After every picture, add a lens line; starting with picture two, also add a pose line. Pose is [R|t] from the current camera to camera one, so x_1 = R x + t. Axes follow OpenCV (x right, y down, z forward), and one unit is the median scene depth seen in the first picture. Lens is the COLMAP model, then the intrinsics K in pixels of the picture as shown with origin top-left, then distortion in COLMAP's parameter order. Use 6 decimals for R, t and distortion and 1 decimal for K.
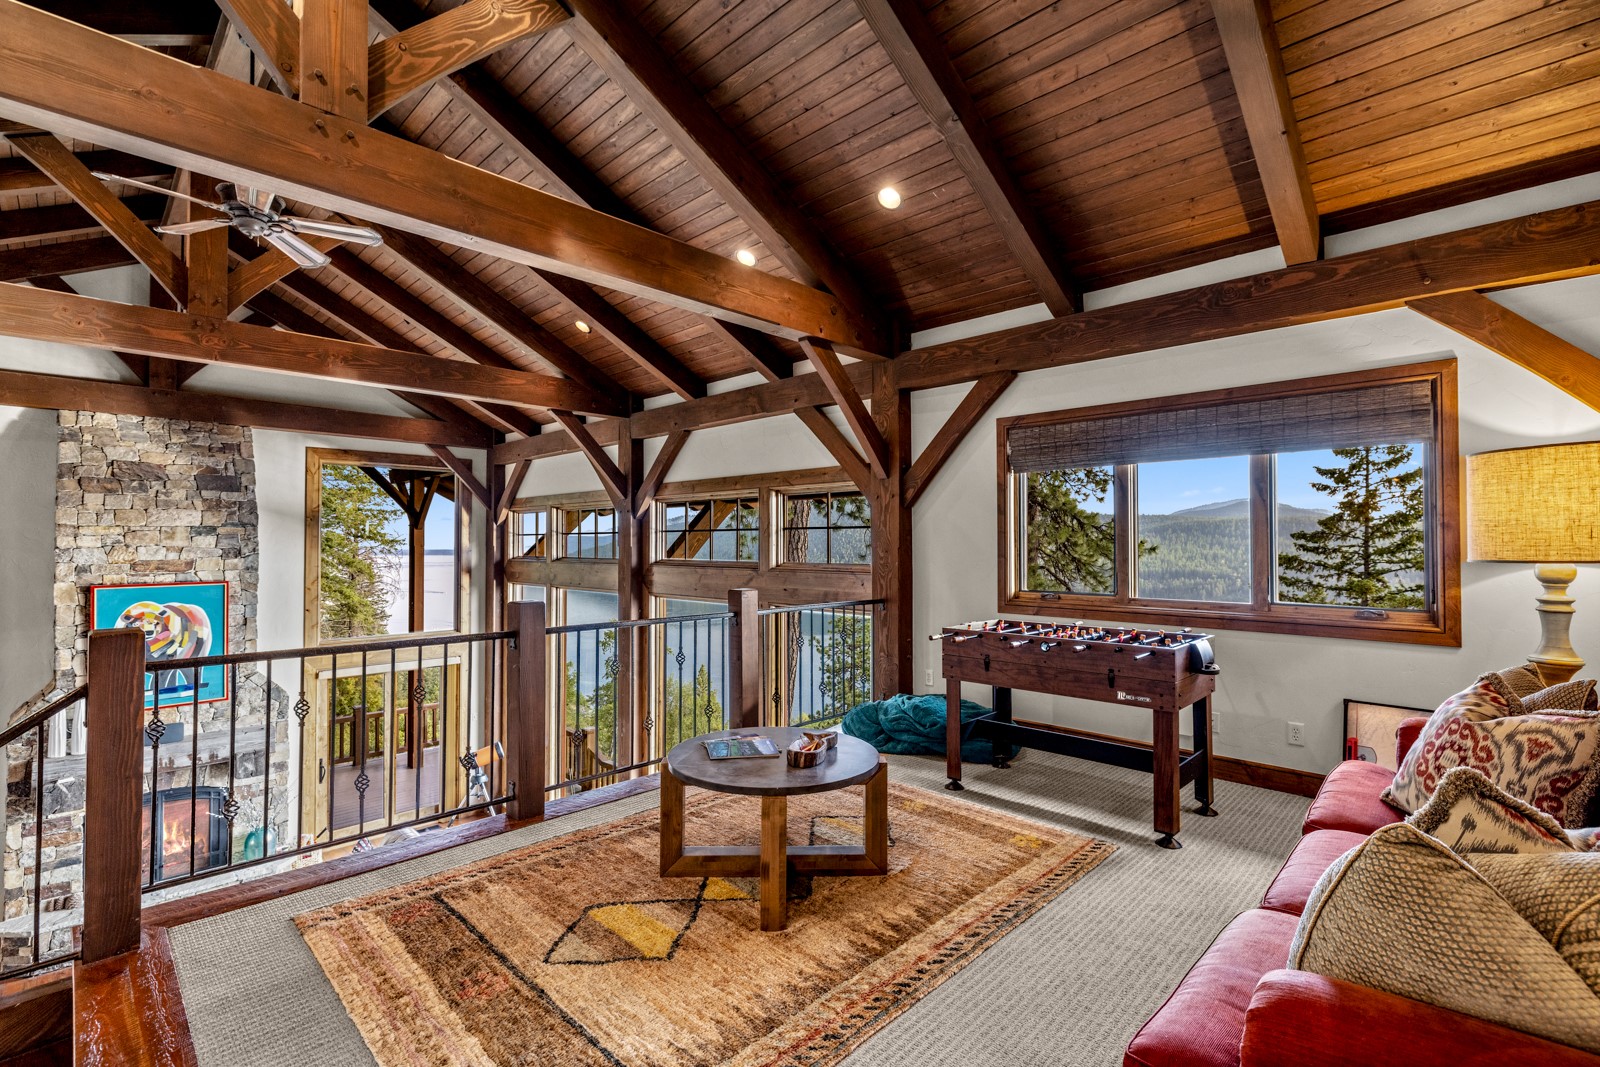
lens RADIAL K [[720.4, 0, 801.2], [0, 720.4, 531.0], [0, 0, 1]] dist [-0.002941, 0.000392]
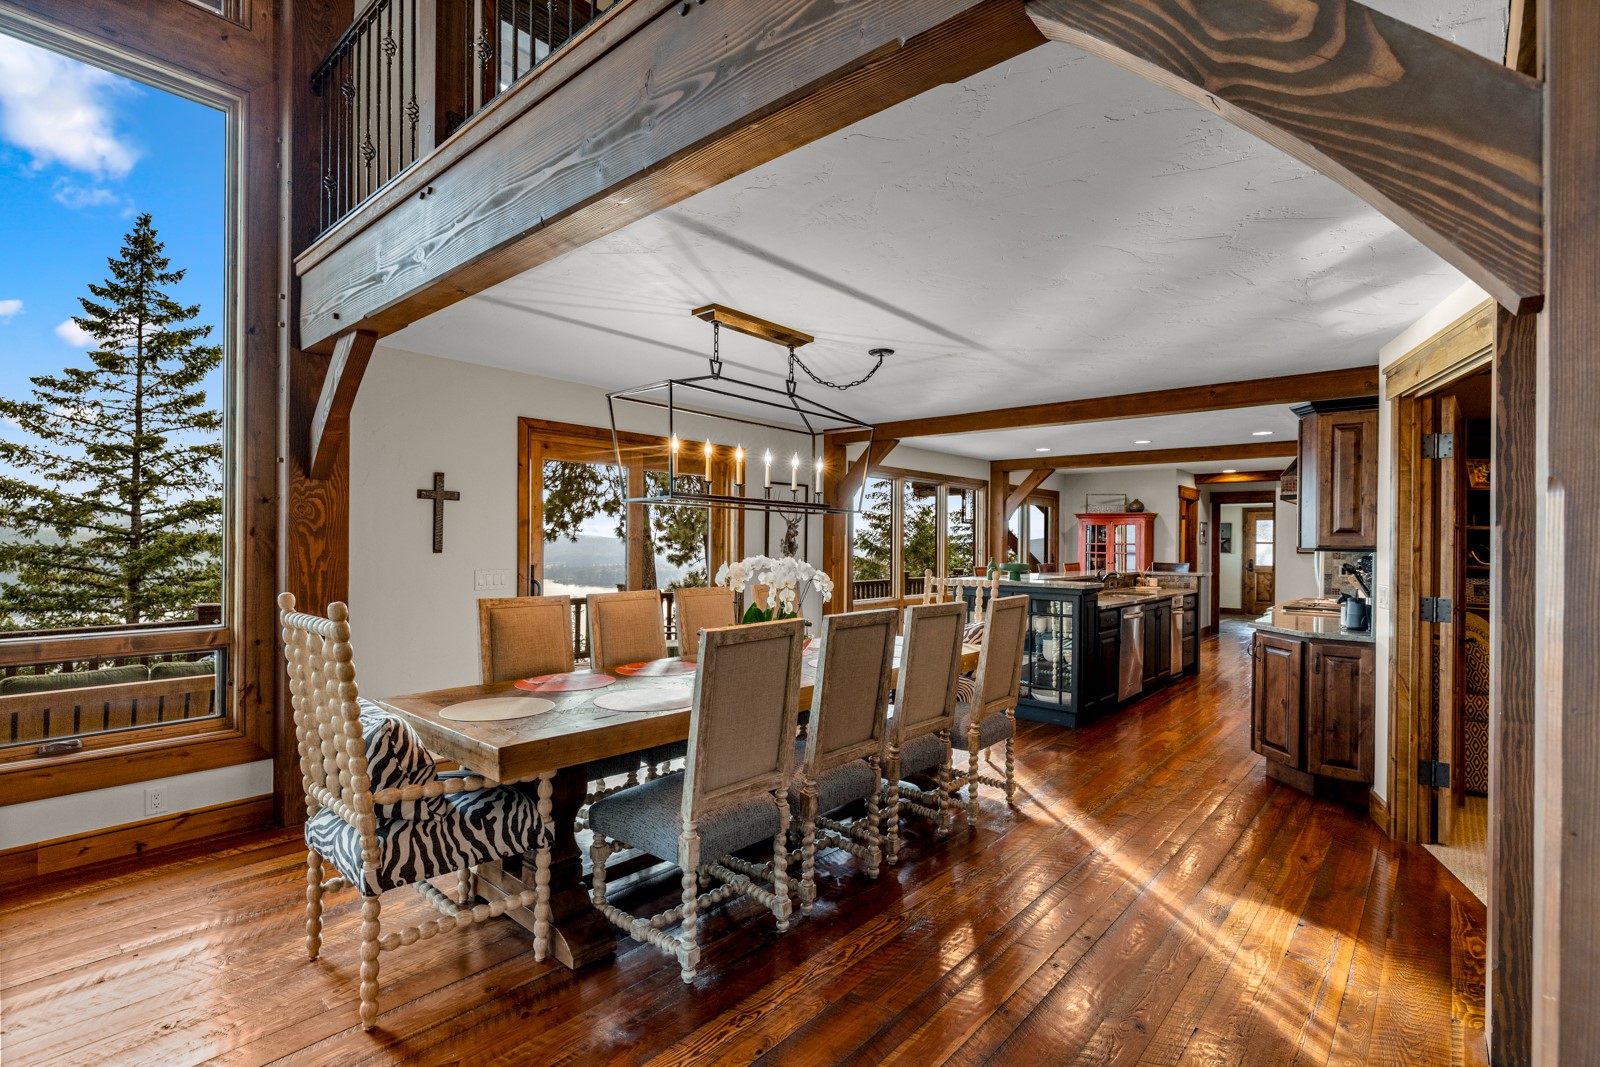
lens RADIAL K [[748.3, 0, 796.5], [0, 748.3, 536.4], [0, 0, 1]] dist [-0.007292, 0.000705]
pose [[-0.048167, 0.003202, 0.998834, -0.387173], [-0.026966, 0.999626, -0.004505, 0.354511], [-0.998475, -0.027152, -0.048062, 0.437713]]
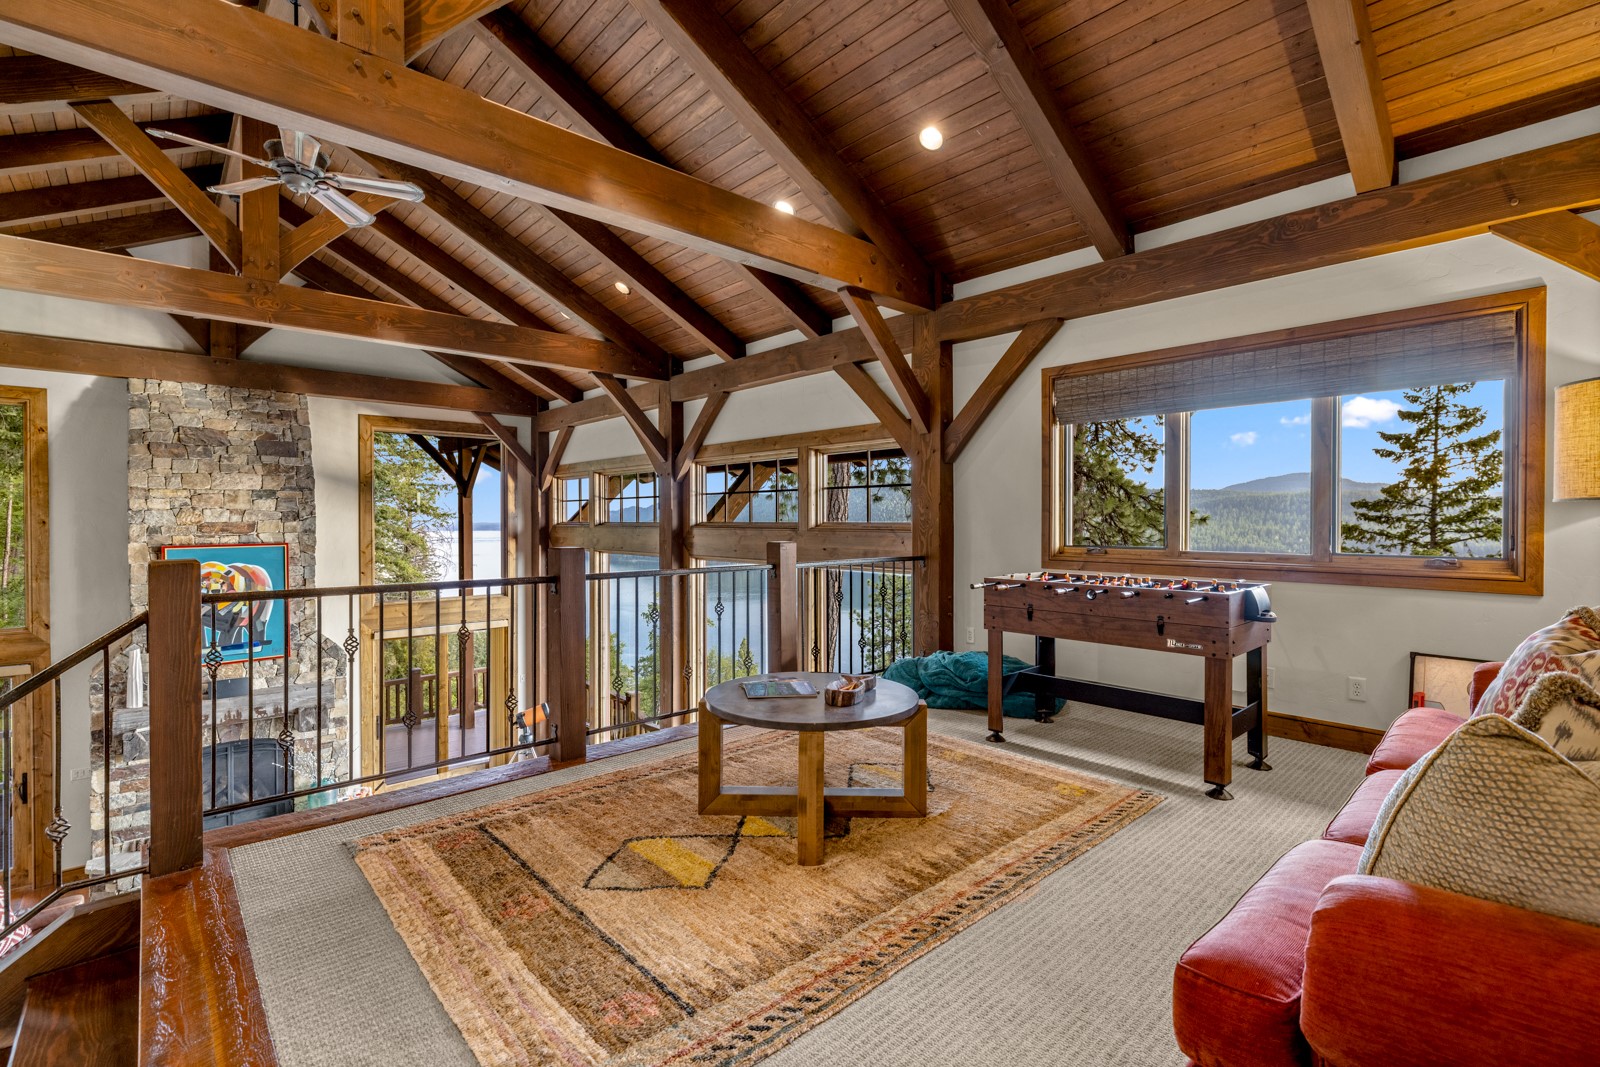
lens RADIAL K [[718.7, 0, 803.4], [0, 718.7, 526.0], [0, 0, 1]] dist [-0.002588, 0.000243]
pose [[0.998577, 0.000114, -0.053320, 0.001313], [0.001325, 0.999636, 0.026945, 0.019199], [0.053304, -0.026978, 0.998214, 0.006757]]
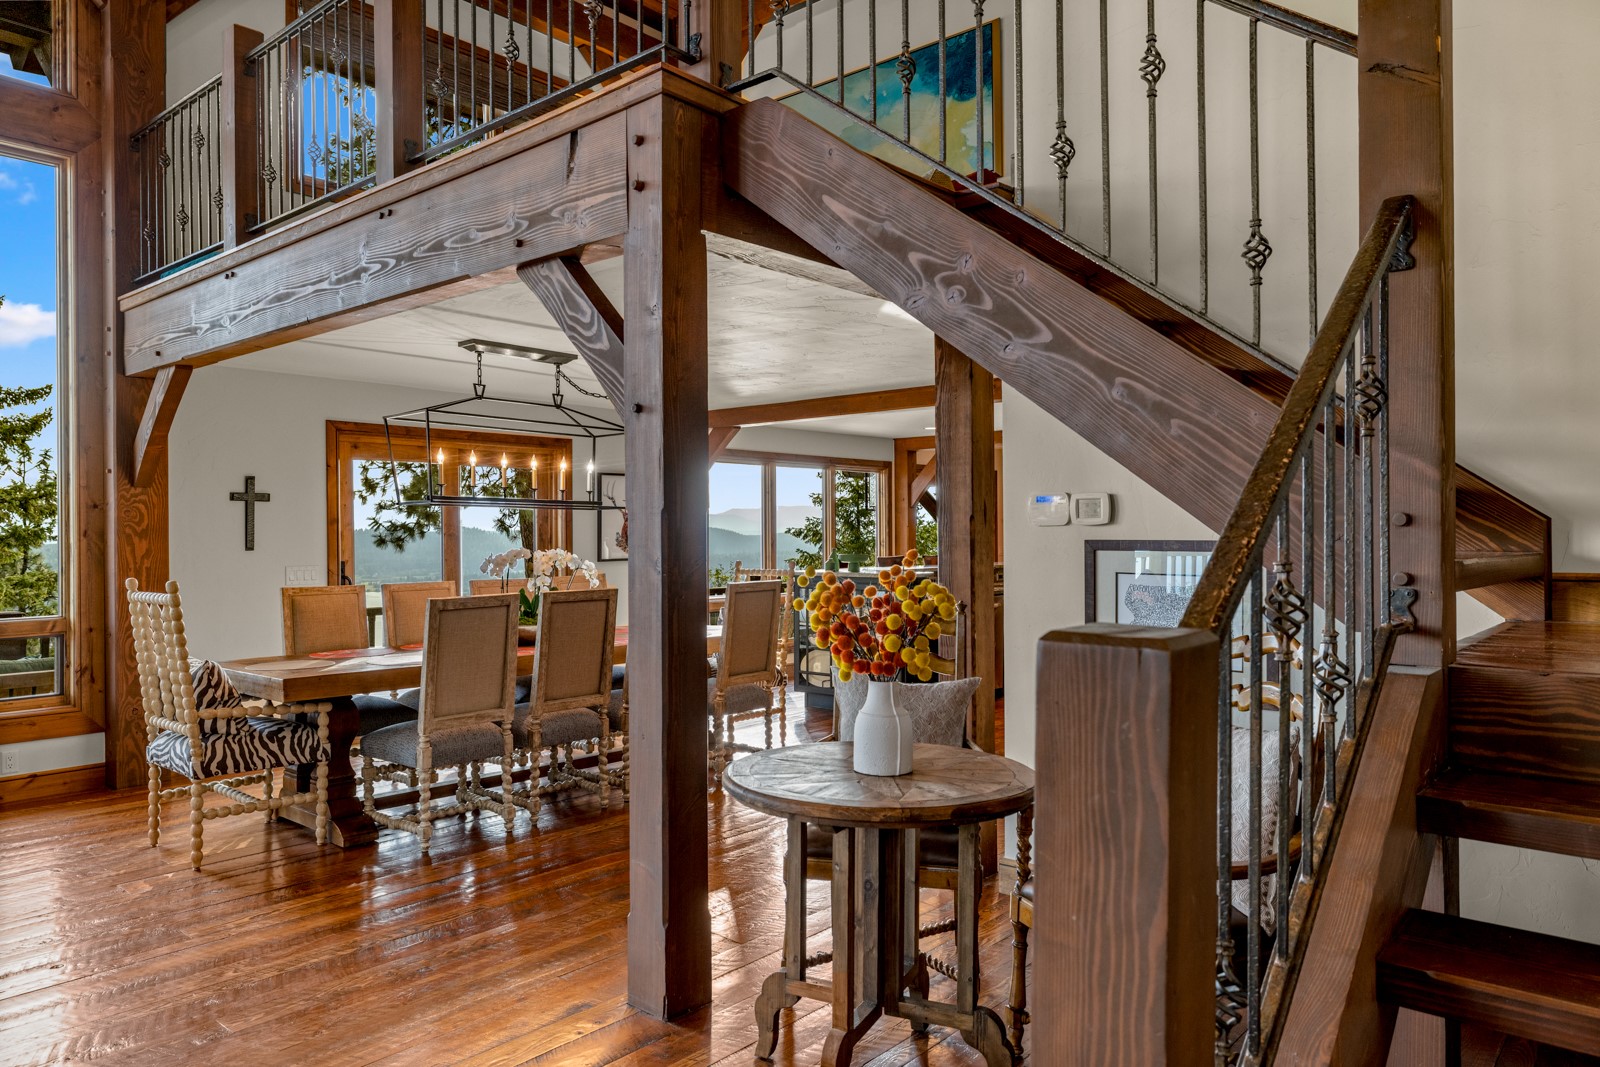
lens RADIAL K [[1080.7, 0, 802.0], [0, 1080.7, 525.1], [0, 0, 1]] dist [-0.001524, -0.002263]
pose [[-0.057022, 0.005257, 0.998359, -0.699200], [-0.012199, 0.999908, -0.005962, 0.350981], [-0.998298, -0.012519, -0.056953, 0.289600]]
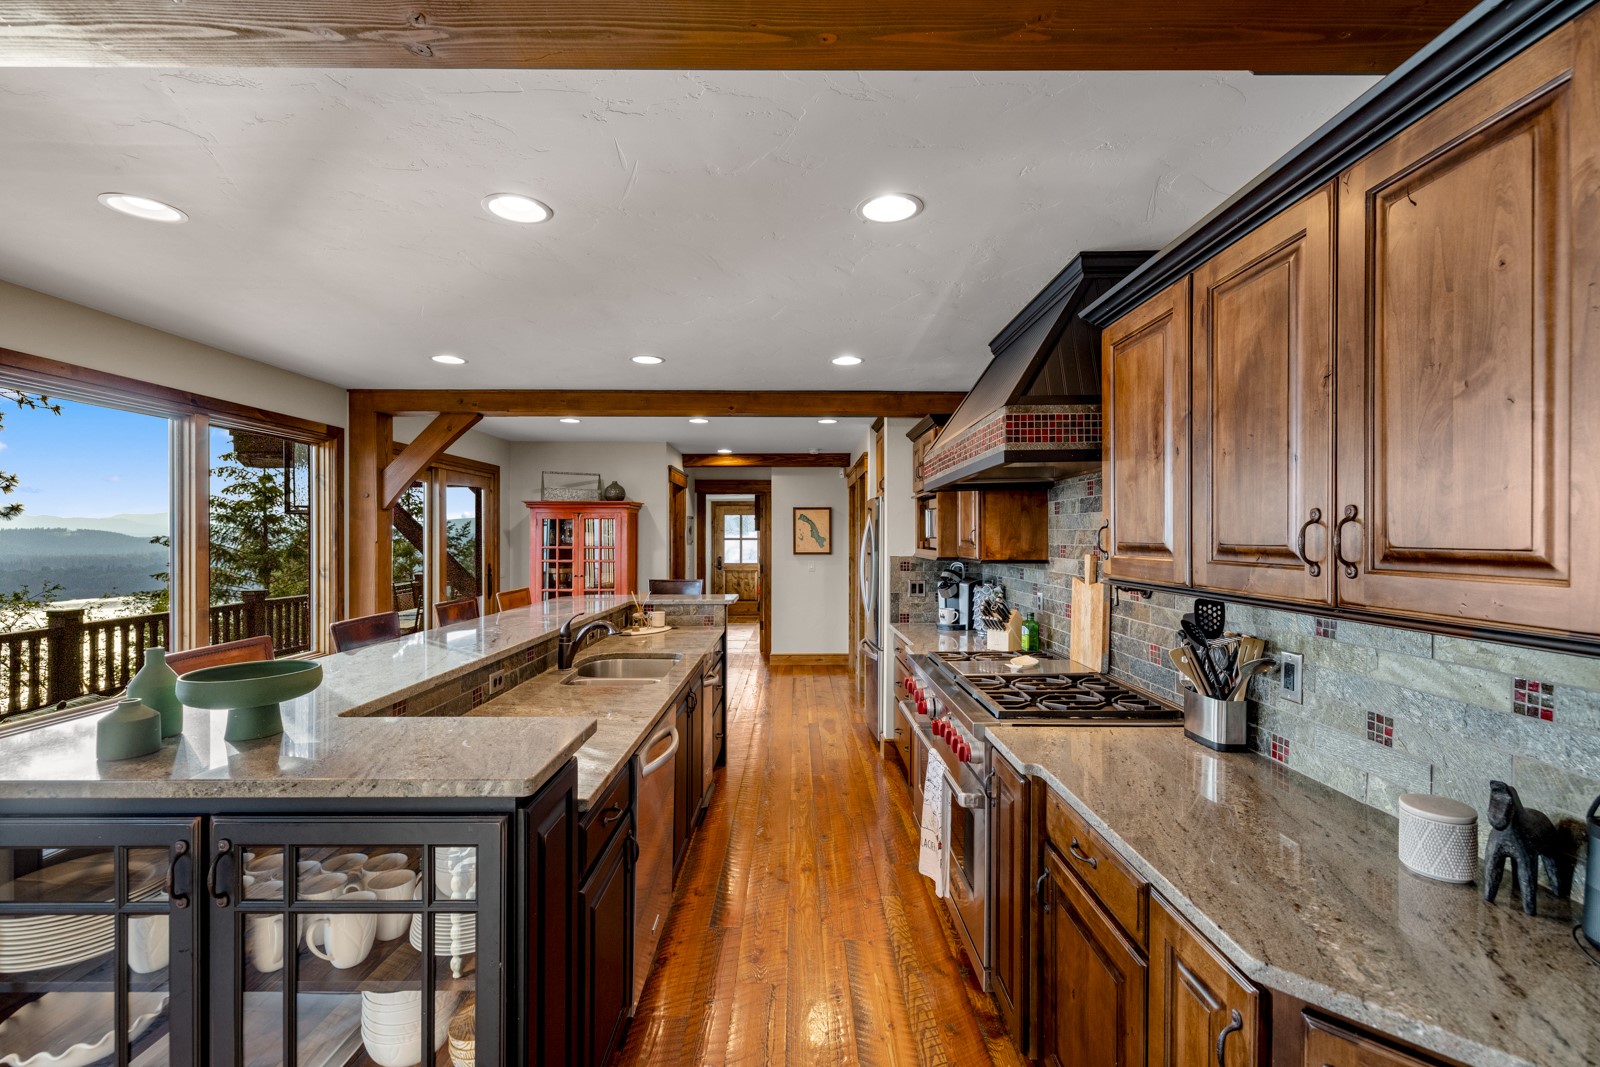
lens RADIAL K [[674.3, 0, 800.0], [0, 674.3, 533.5], [0, 0, 1]] dist [0.000692, -0.000142]
pose [[-0.704146, -0.000104, 0.710055, 0.142715], [-0.012815, 0.999839, -0.012562, 0.337648], [-0.709940, -0.017945, -0.704034, 0.200918]]
